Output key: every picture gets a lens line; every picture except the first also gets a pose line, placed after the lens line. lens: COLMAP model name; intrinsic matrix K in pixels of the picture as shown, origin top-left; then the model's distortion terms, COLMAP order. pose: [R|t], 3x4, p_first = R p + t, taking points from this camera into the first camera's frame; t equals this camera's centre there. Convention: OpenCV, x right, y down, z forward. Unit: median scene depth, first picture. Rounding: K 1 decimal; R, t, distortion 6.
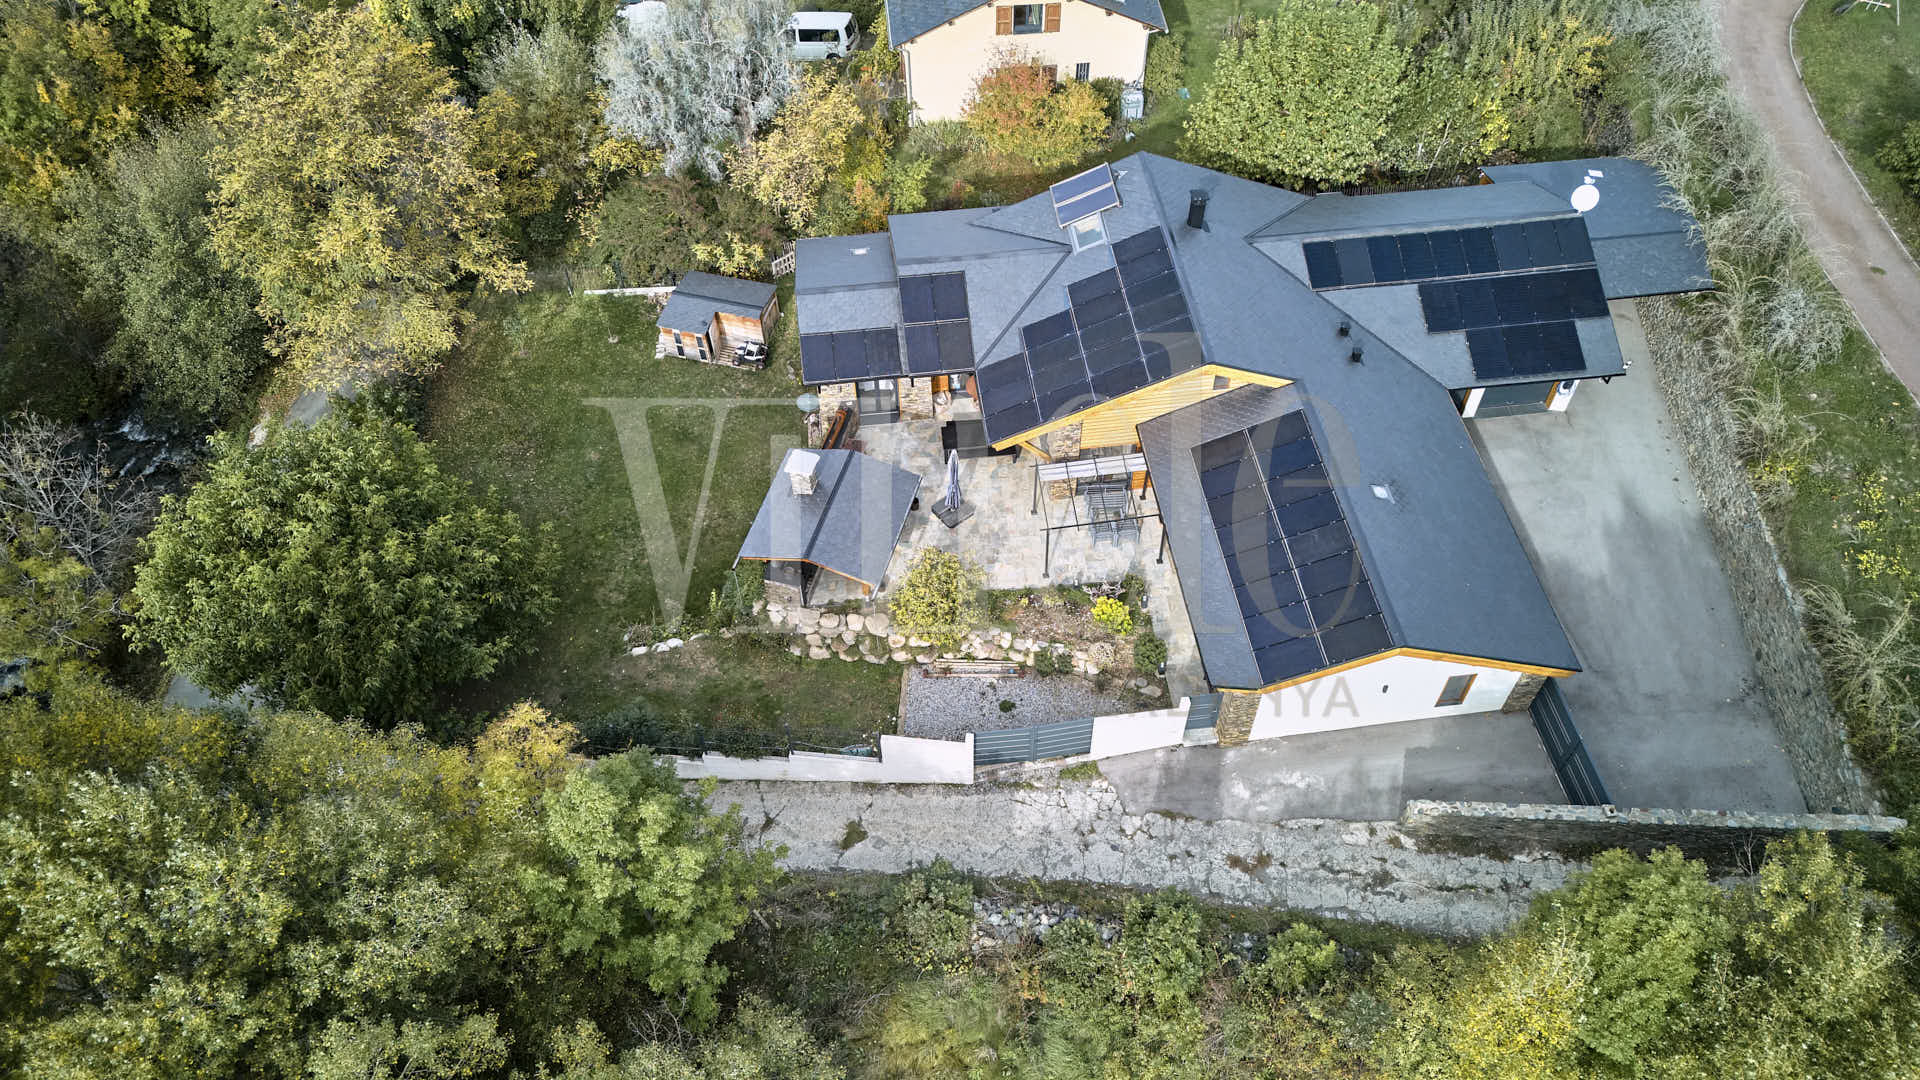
lens RADIAL K [[1334.8, 0, 960.0], [0, 1334.8, 540.0], [0, 0, 1]] dist [0.070098, -0.053694]
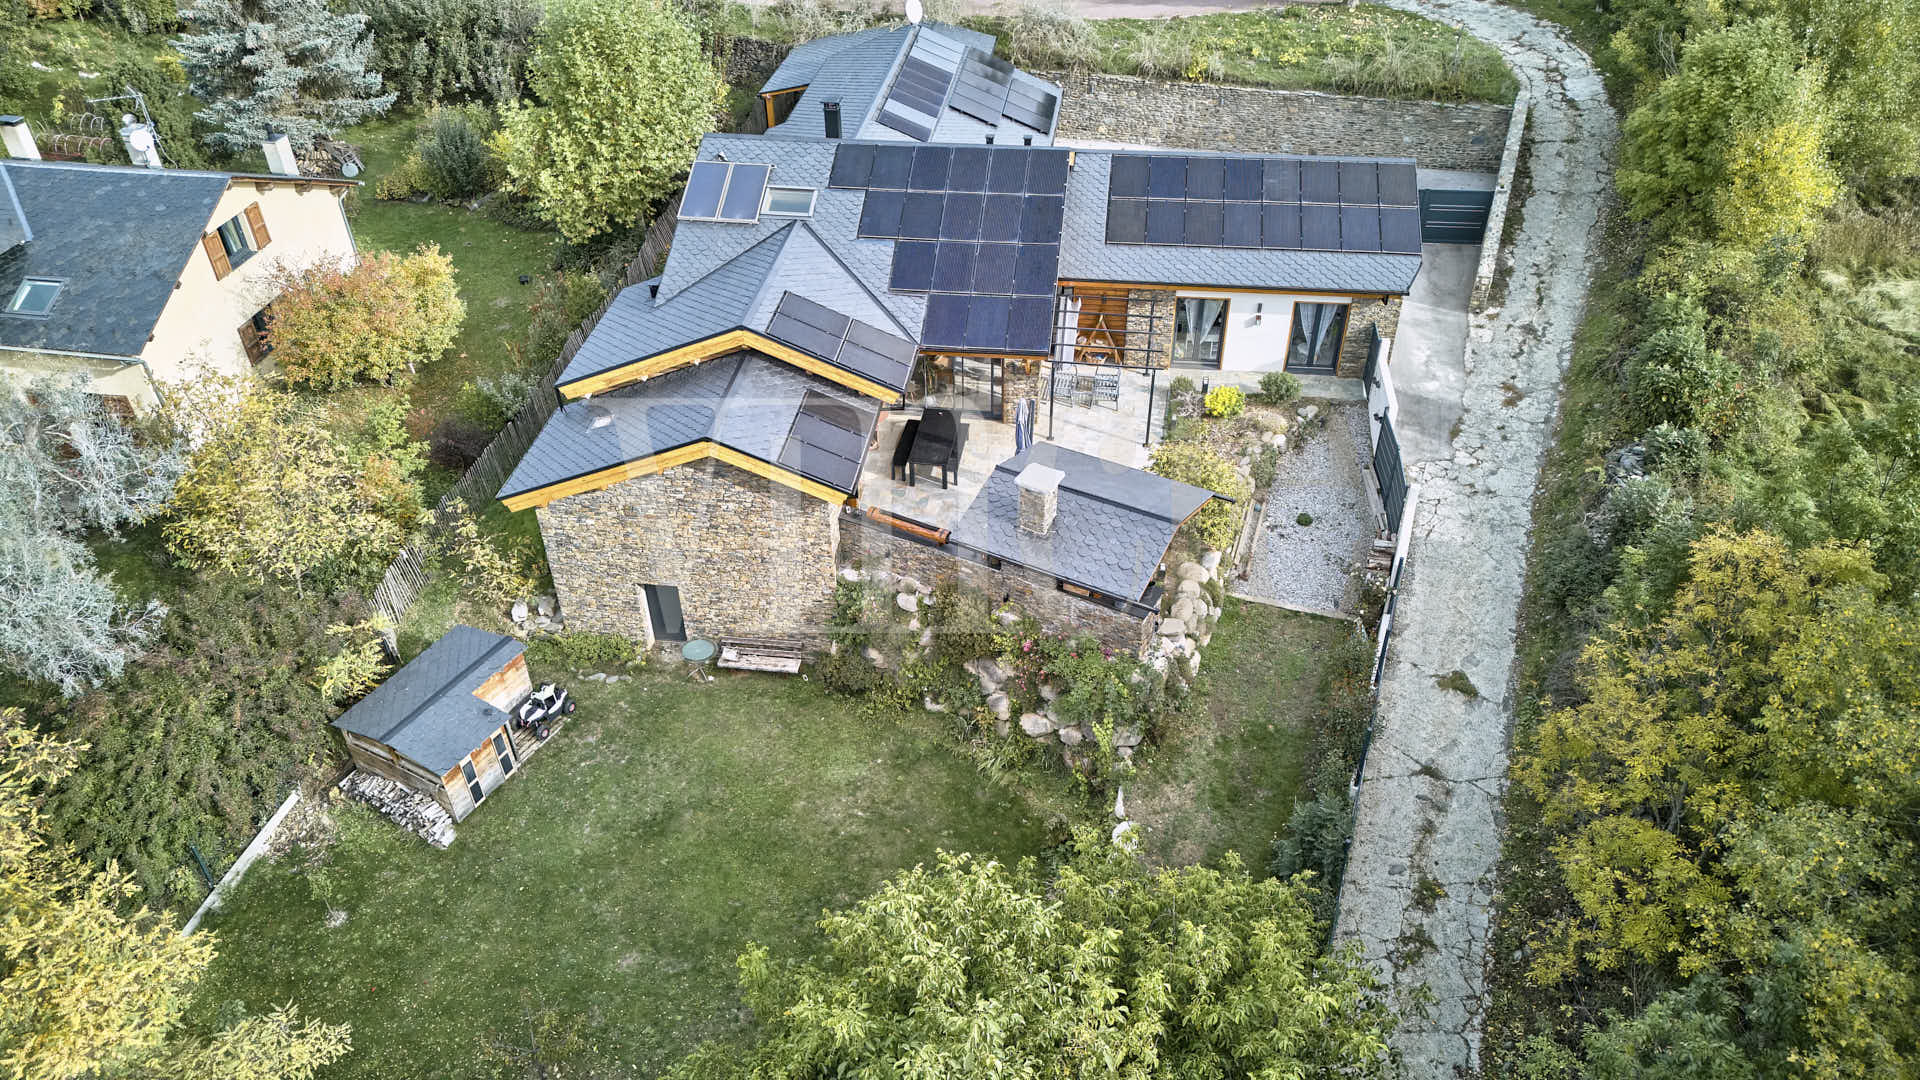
lens RADIAL K [[1334.8, 0, 960.0], [0, 1334.8, 540.0], [0, 0, 1]] dist [0.070098, -0.053694]
pose [[0.245171, -0.584640, 0.773361, -0.703978], [0.765212, 0.606494, 0.215905, -0.226438], [-0.595265, 0.538852, 0.596069, 0.632175]]
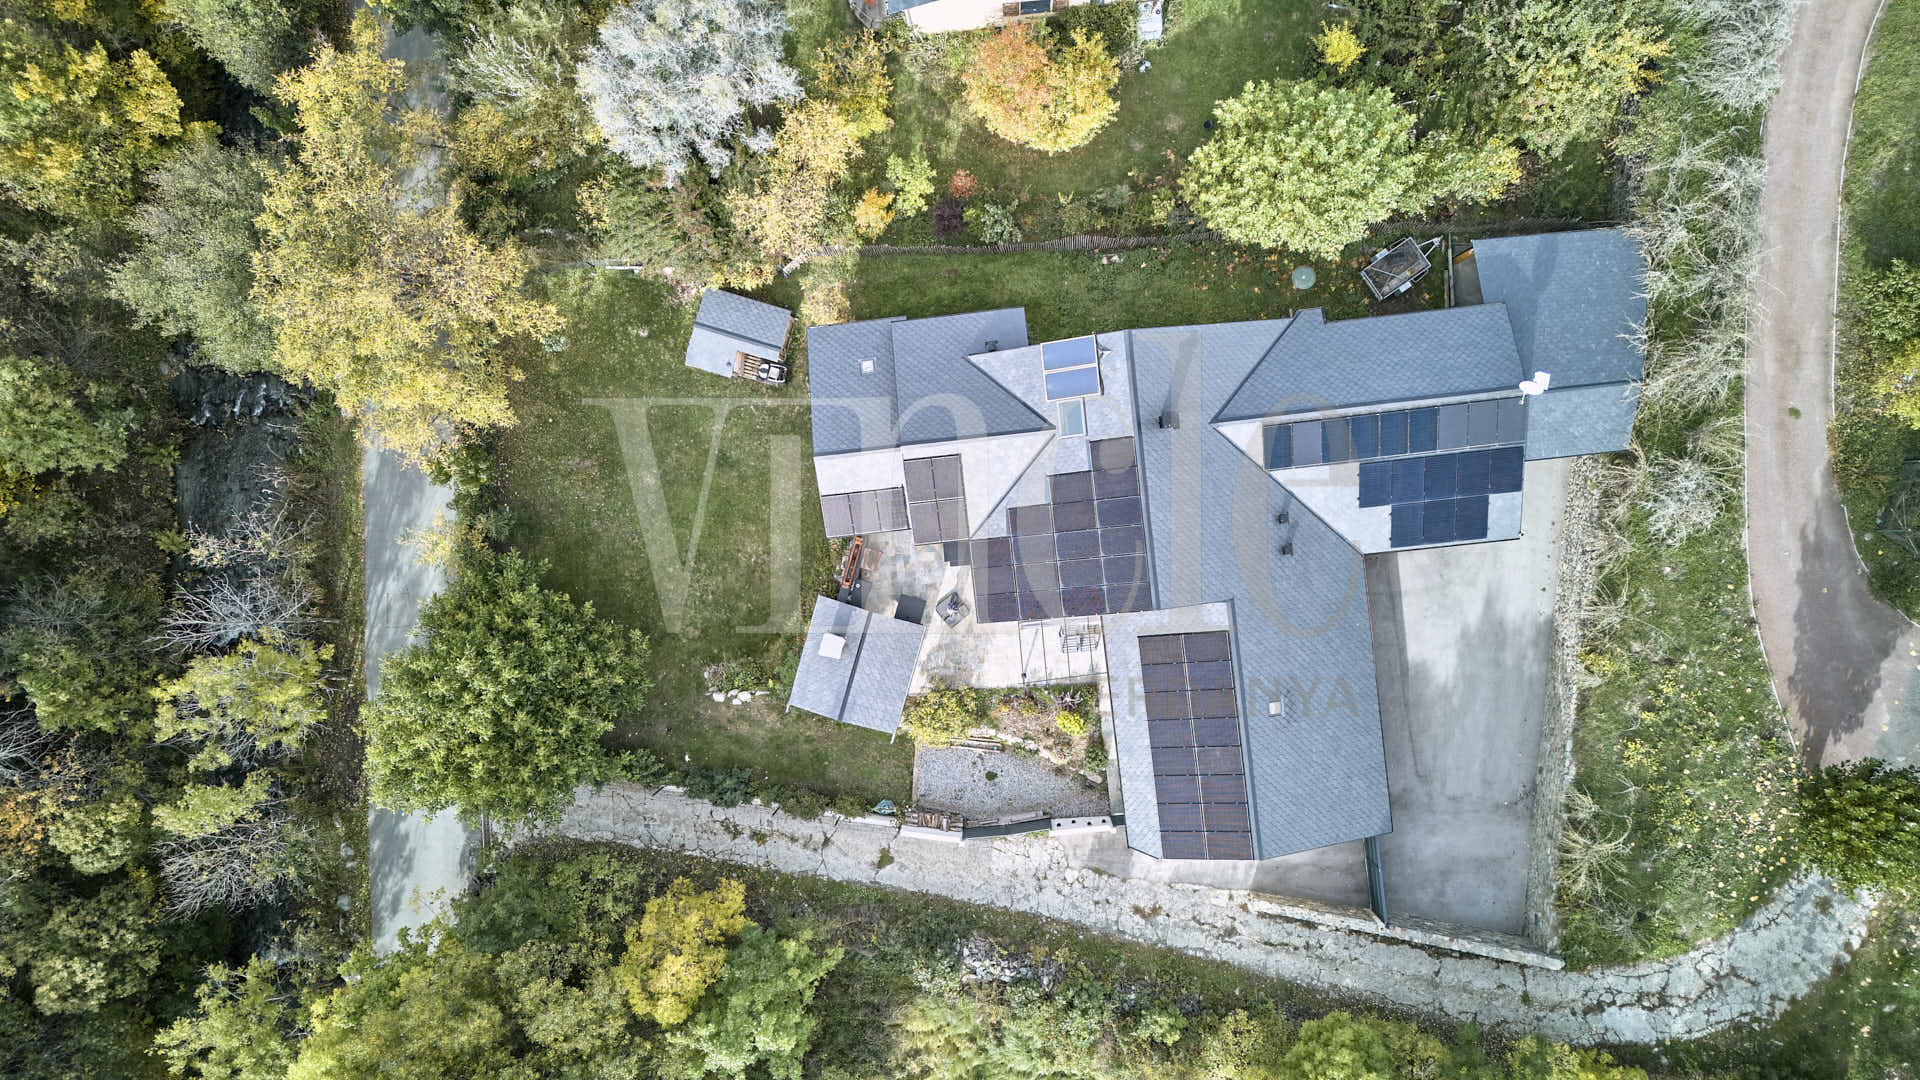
lens RADIAL K [[1374.3, 0, 960.0], [0, 1374.3, 540.0], [0, 0, 1]] dist [0.101036, -0.112496]
pose [[0.999532, 0.010043, -0.028880, 0.042304], [0.010758, 0.768624, 0.639610, -0.992617], [0.028622, -0.639622, 0.768157, 0.056659]]
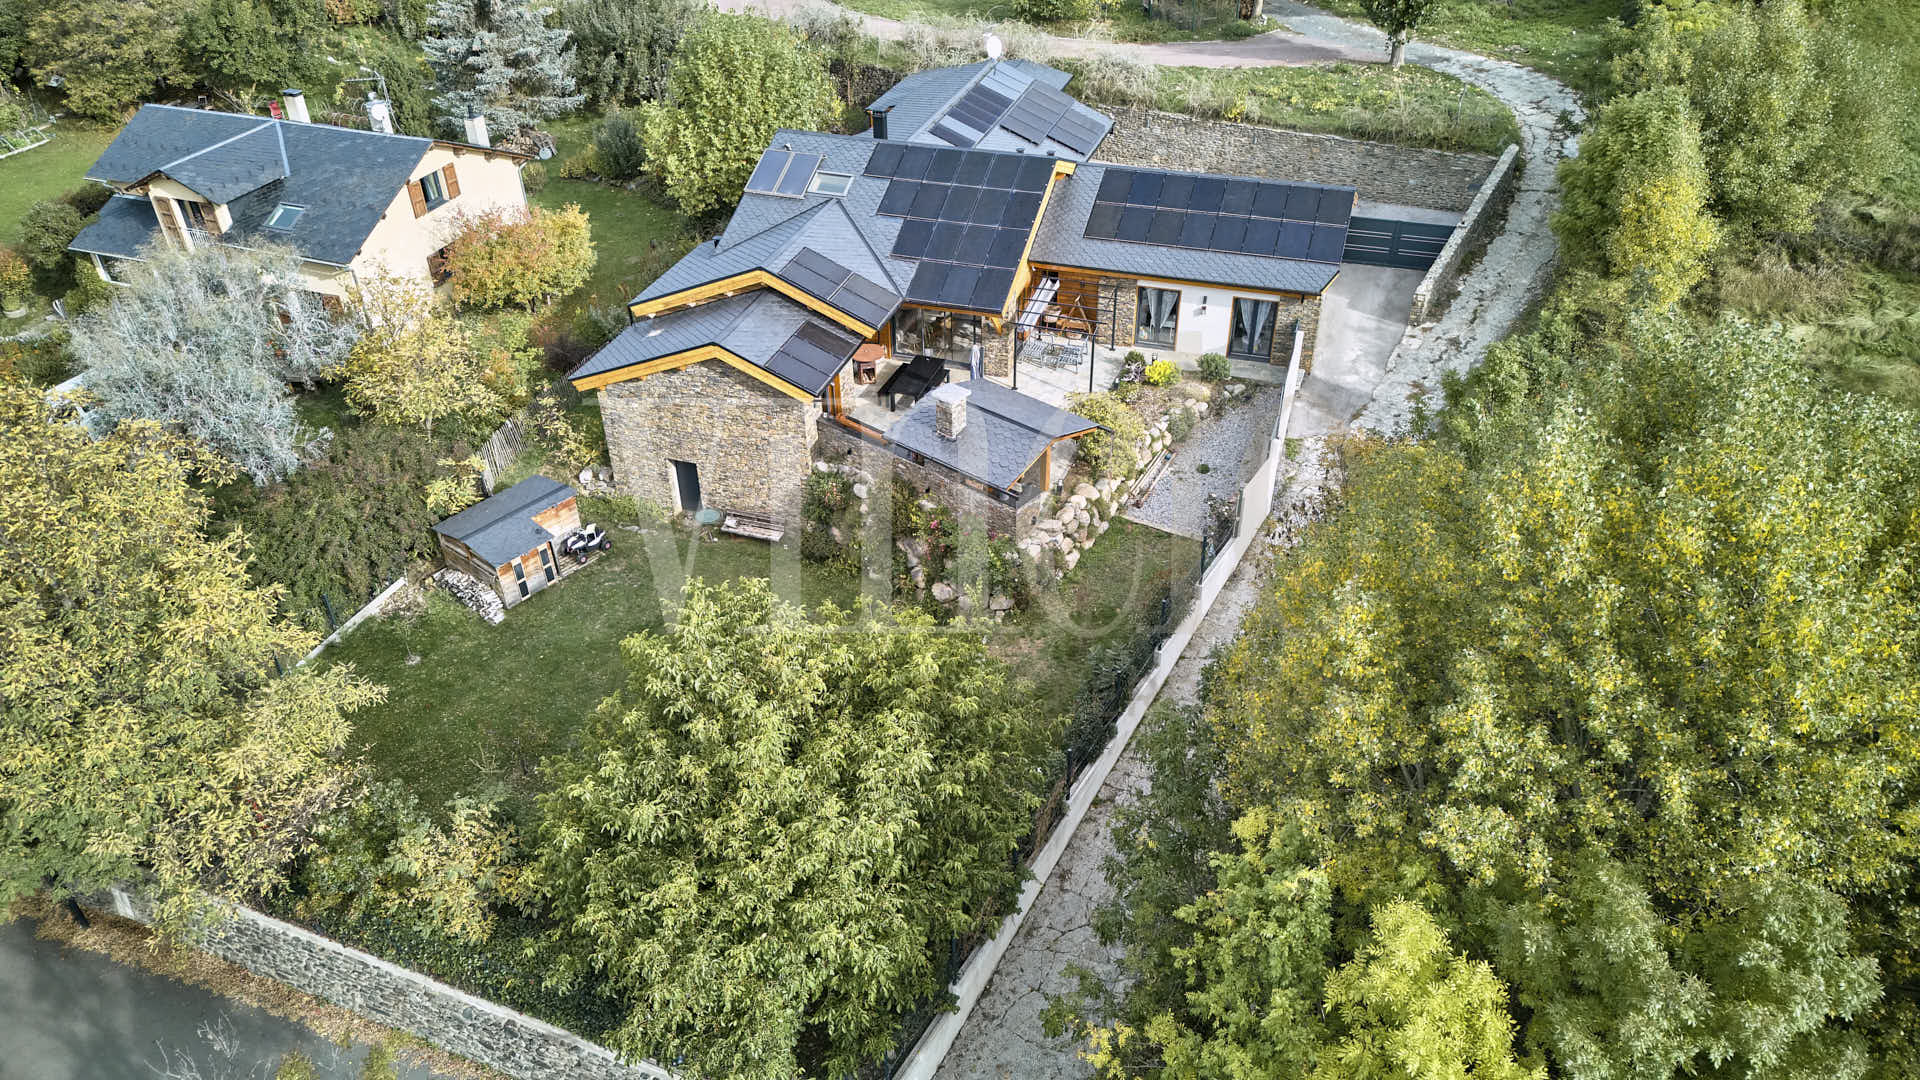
lens RADIAL K [[1334.8, 0, 960.0], [0, 1334.8, 540.0], [0, 0, 1]] dist [0.070098, -0.053694]
pose [[0.420822, -0.520597, 0.742891, -0.865105], [0.715424, 0.693973, 0.081054, -0.058802], [-0.557743, 0.497373, 0.664487, 0.442455]]
